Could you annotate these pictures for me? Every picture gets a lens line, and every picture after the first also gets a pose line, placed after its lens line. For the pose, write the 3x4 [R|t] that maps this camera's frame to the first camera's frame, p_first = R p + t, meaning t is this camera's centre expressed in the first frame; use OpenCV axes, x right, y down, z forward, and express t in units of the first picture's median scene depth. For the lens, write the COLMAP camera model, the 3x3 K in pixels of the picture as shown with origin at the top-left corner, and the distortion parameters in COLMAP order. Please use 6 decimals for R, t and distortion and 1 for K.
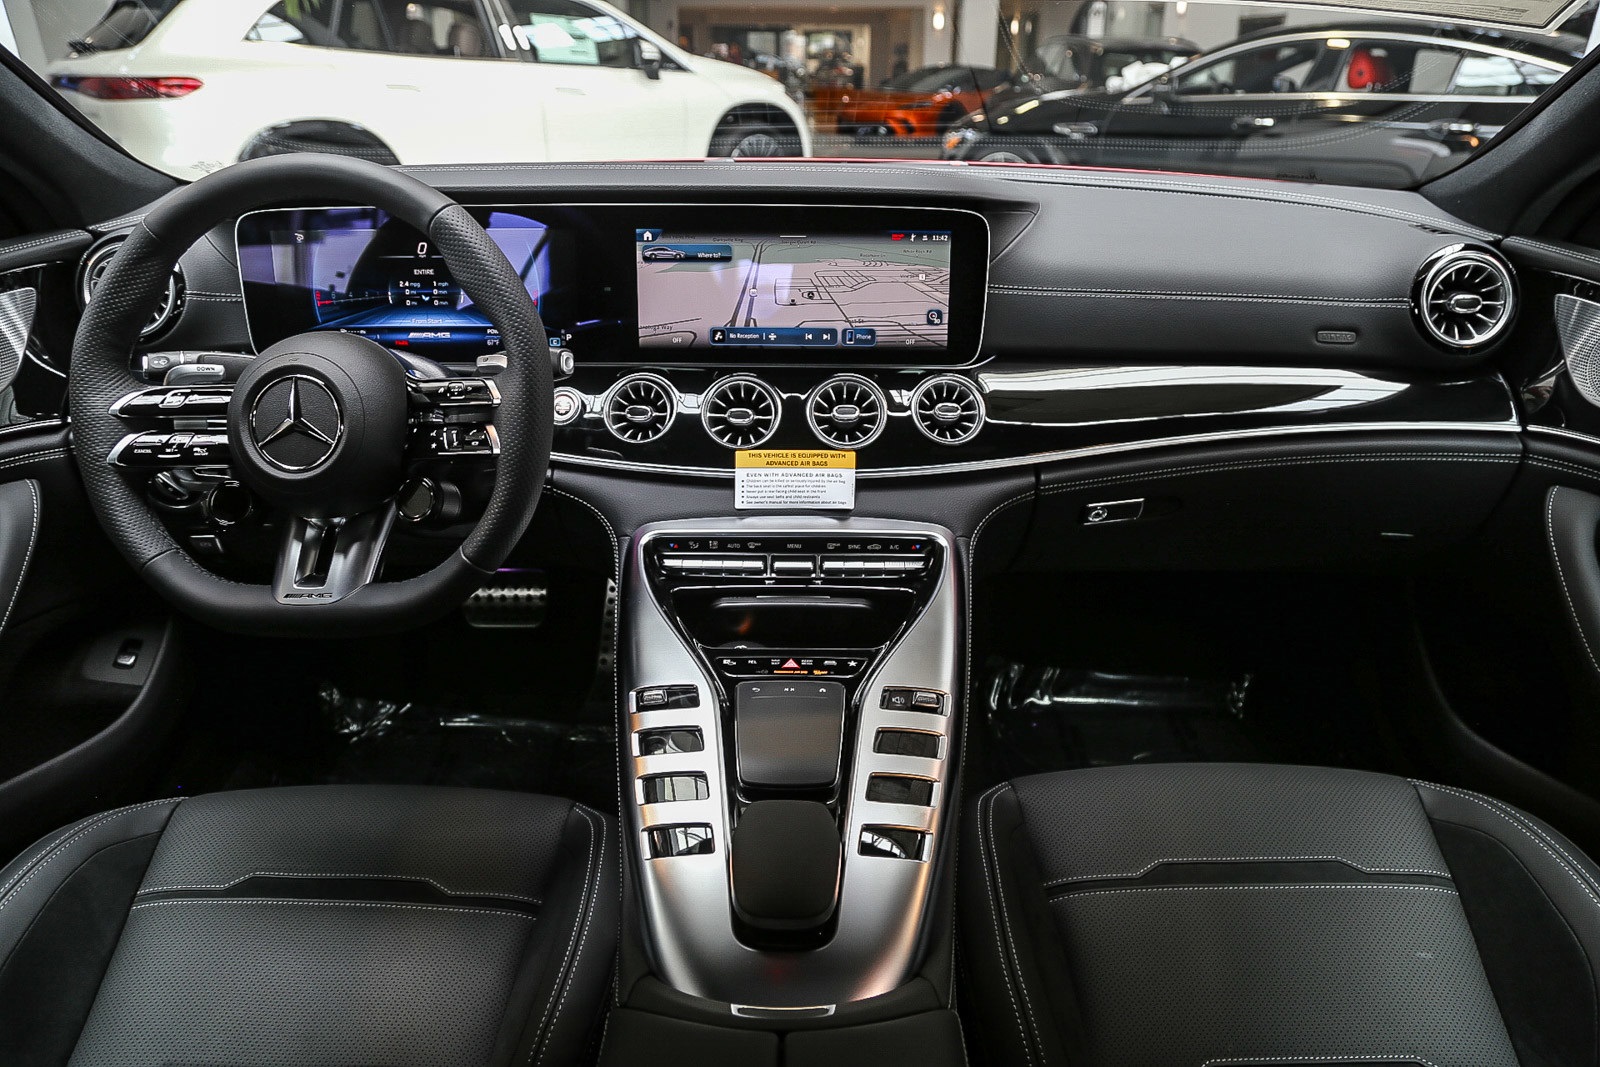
lens RADIAL K [[1077.8, 0, 804.2], [0, 1077.8, 538.0], [0, 0, 1]] dist [-0.082448, 0.032315]
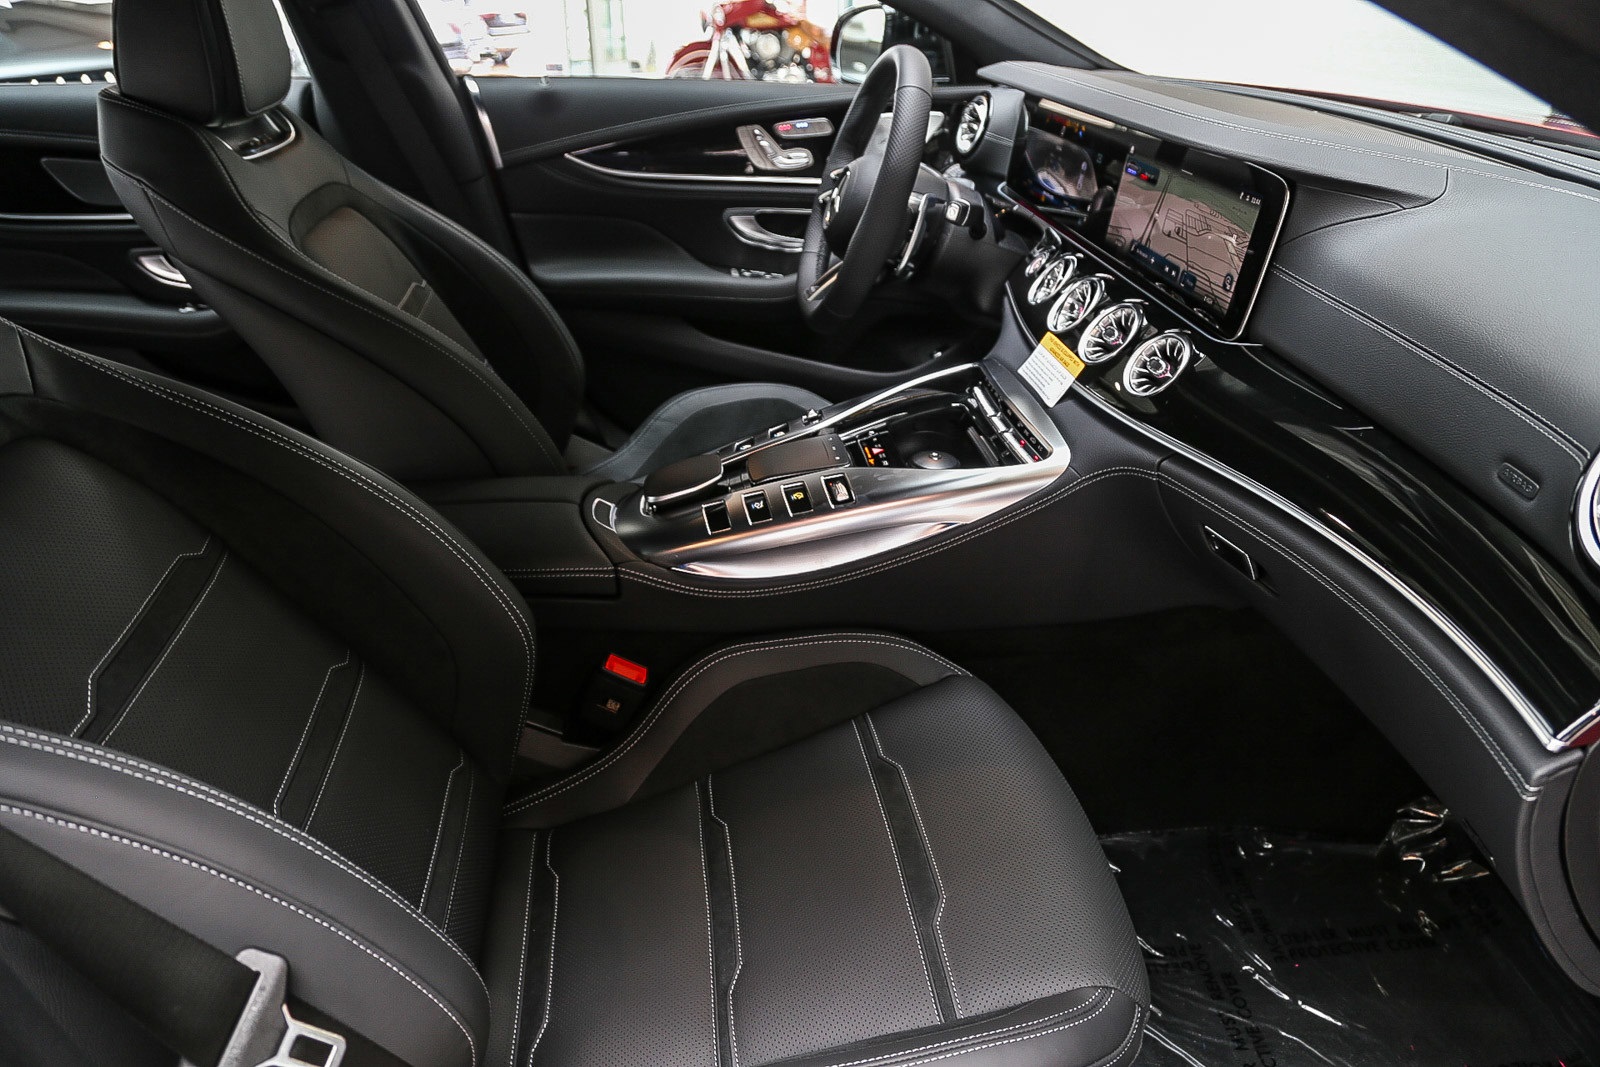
lens RADIAL K [[1077.8, 0, 804.2], [0, 1077.8, 538.0], [0, 0, 1]] dist [-0.082448, 0.032315]
pose [[0.130011, 0.472387, -0.871749, 1.037277], [-0.394991, 0.831110, 0.391457, -0.246317], [0.909439, 0.293439, 0.294642, 0.466919]]
